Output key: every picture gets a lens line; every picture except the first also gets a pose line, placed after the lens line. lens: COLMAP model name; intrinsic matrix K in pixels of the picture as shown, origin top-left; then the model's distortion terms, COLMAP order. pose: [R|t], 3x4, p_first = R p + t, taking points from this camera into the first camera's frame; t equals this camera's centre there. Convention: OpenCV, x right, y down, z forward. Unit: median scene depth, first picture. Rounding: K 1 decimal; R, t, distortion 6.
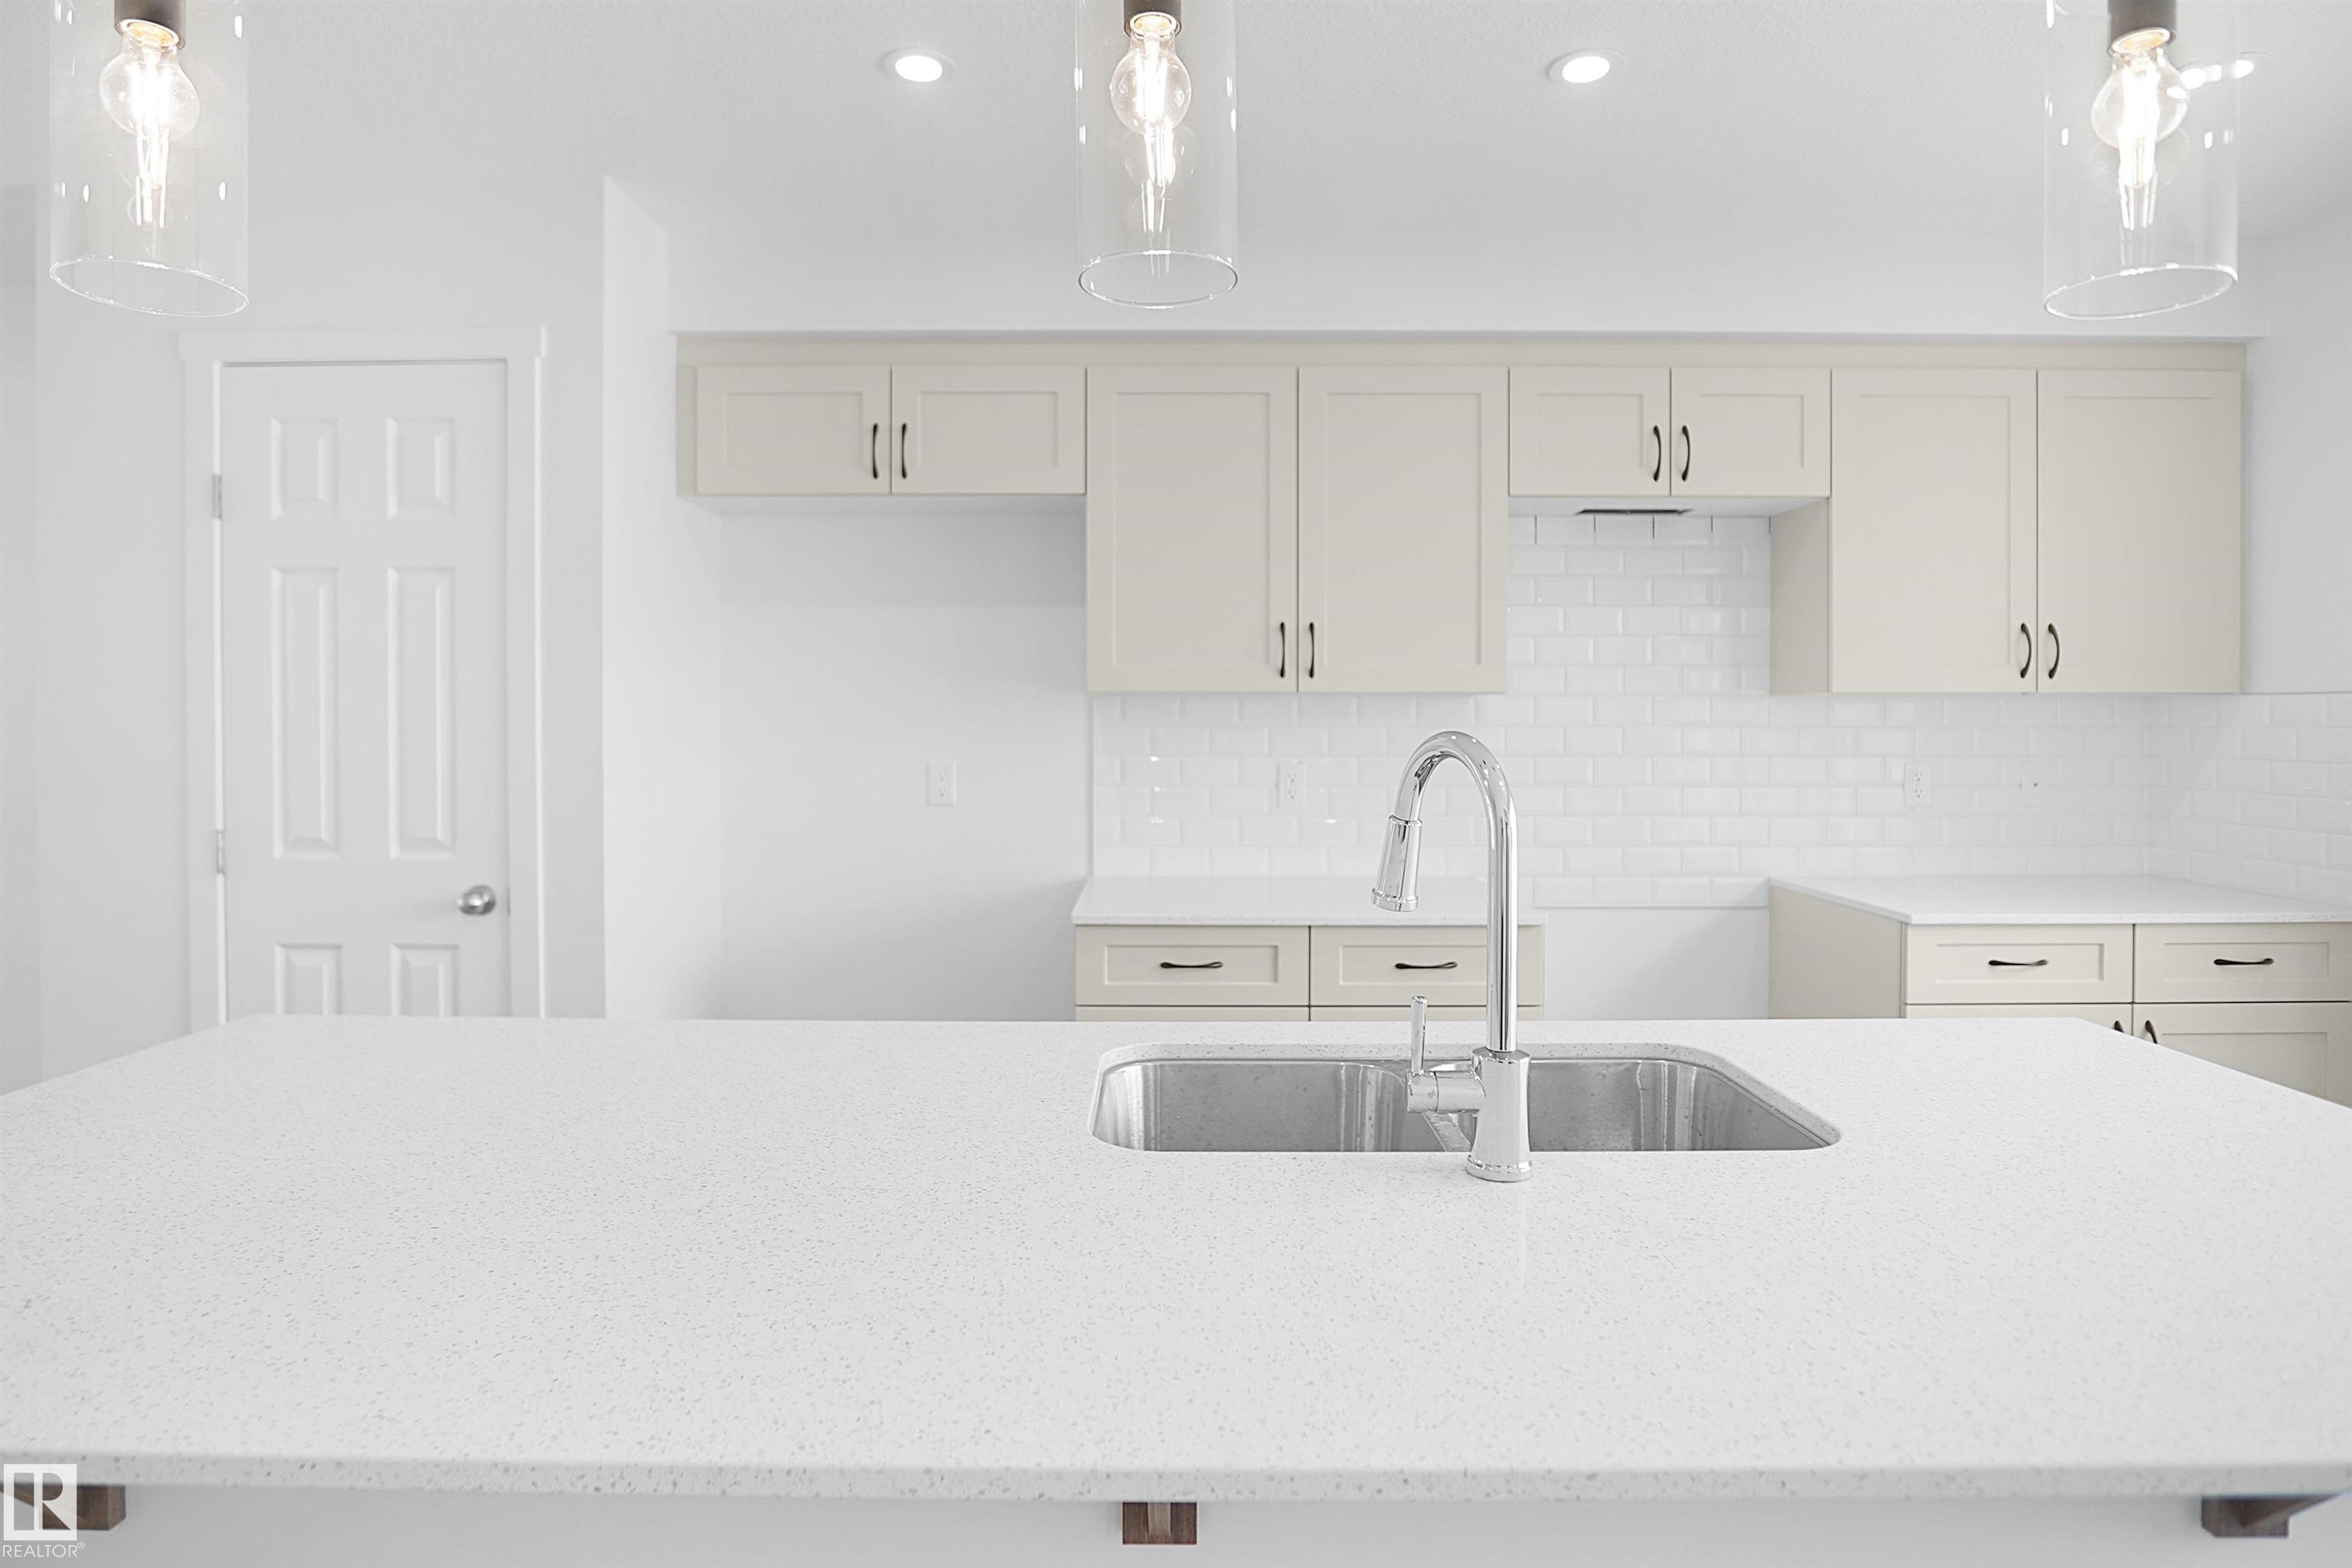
lens RADIAL K [[1313.9, 0, 1156.8], [0, 1313.9, 721.4], [0, 0, 1]] dist [-0.028197, 0.001109]
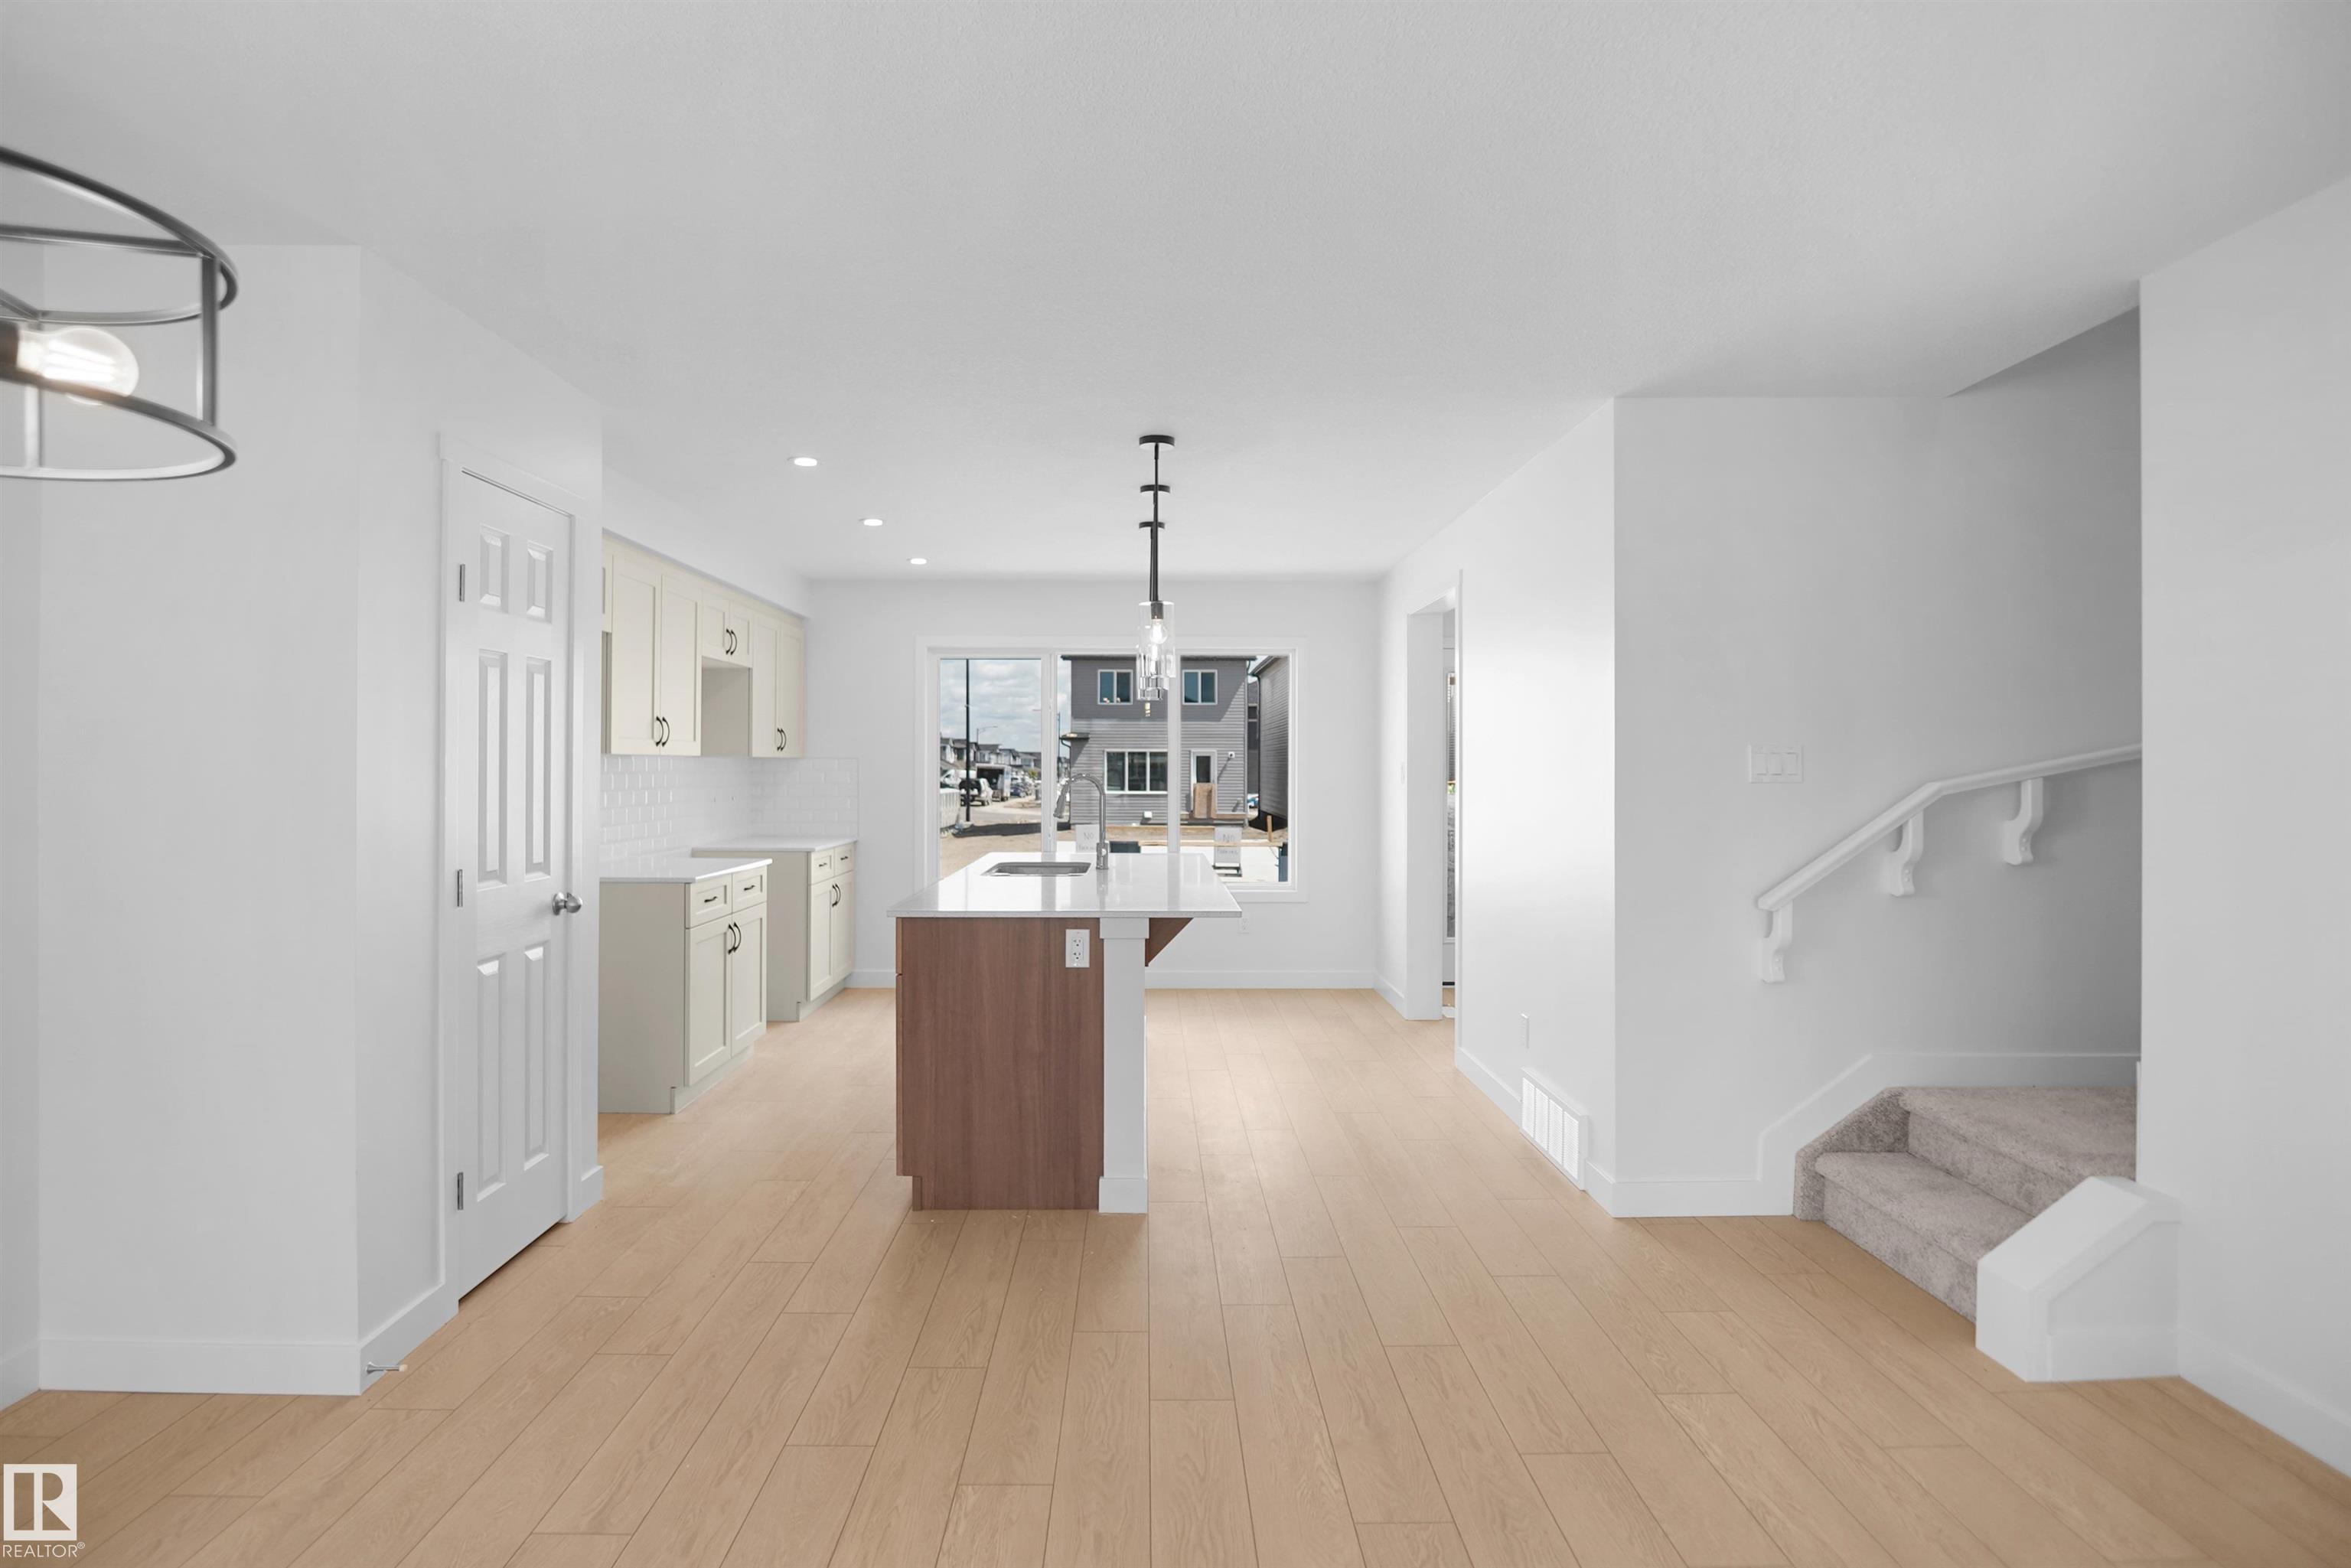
lens RADIAL K [[1276.7, 0, 1155.0], [0, 1276.7, 761.5], [0, 0, 1]] dist [-0.027850, 0.003154]
pose [[-0.012933, 0.002397, 0.999913, -1.819273], [0.007658, 0.999968, -0.002298, -0.005116], [-0.999887, 0.007628, -0.012951, 0.374592]]
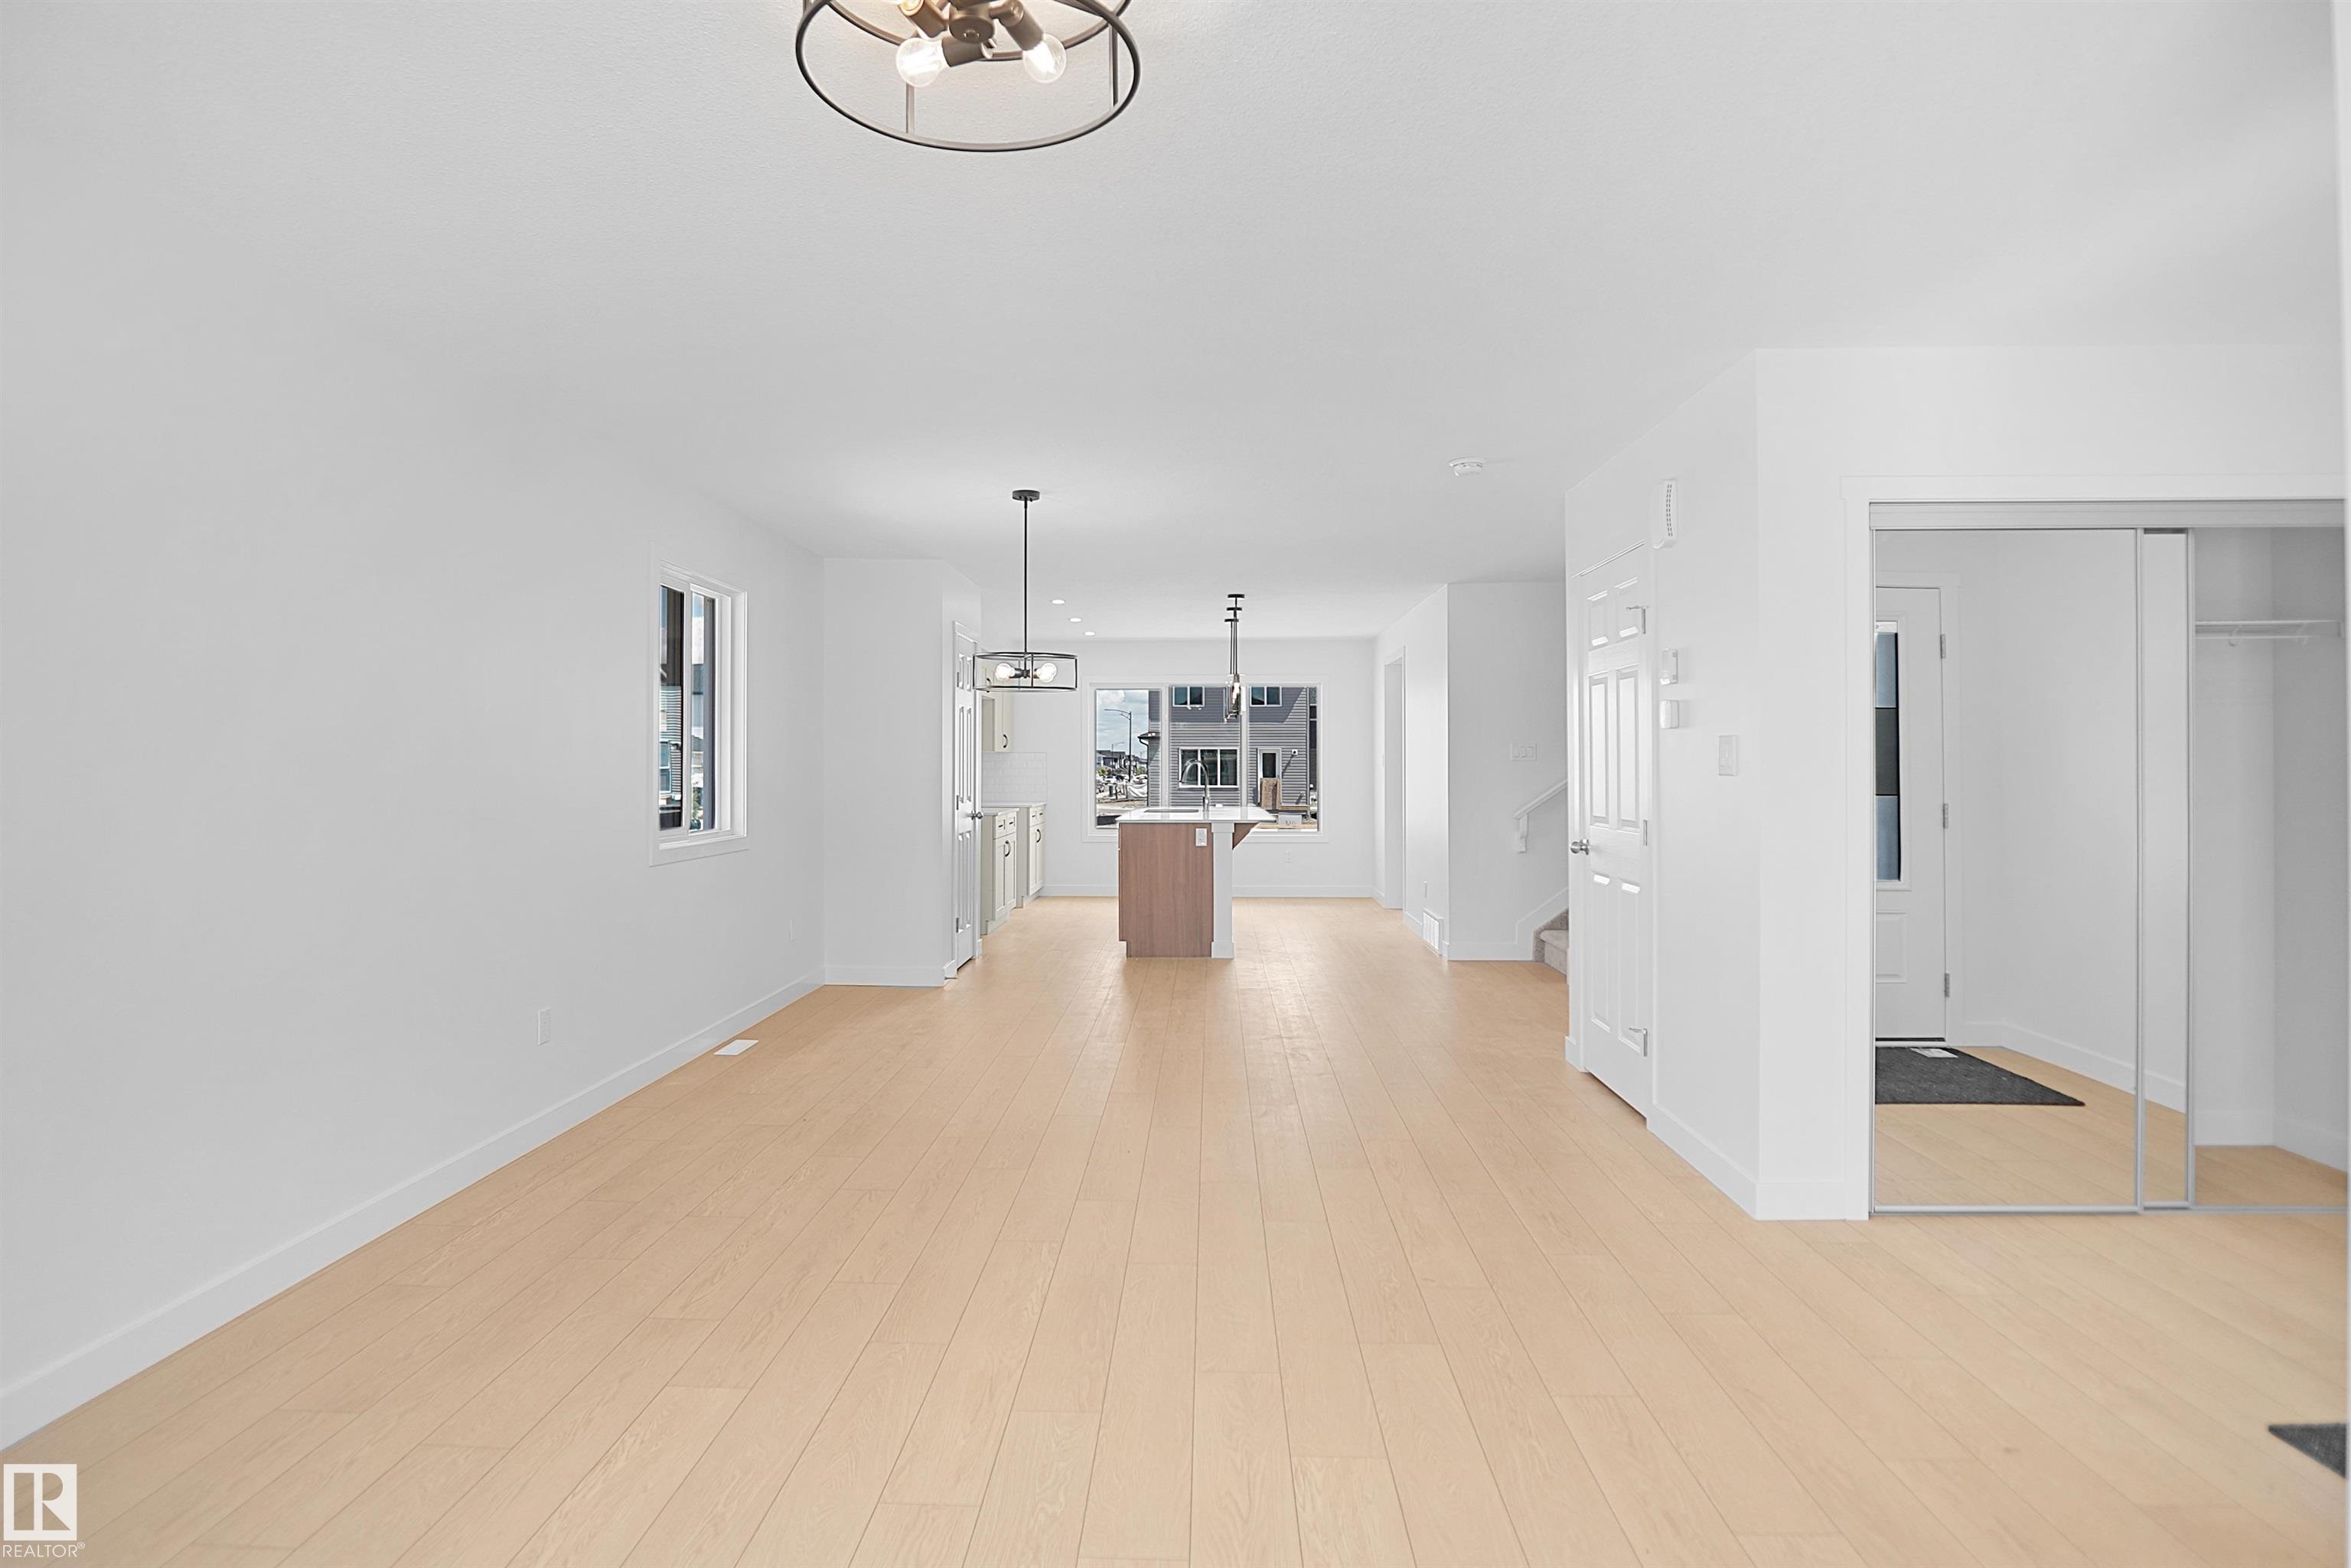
lens RADIAL K [[1276.7, 0, 1155.0], [0, 1276.7, 761.5], [0, 0, 1]] dist [-0.027850, 0.003154]
pose [[0.040276, 0.001245, 0.999188, -3.453784], [0.010451, 0.999944, -0.001667, 0.017523], [-0.999134, 0.010510, 0.040261, 0.427989]]
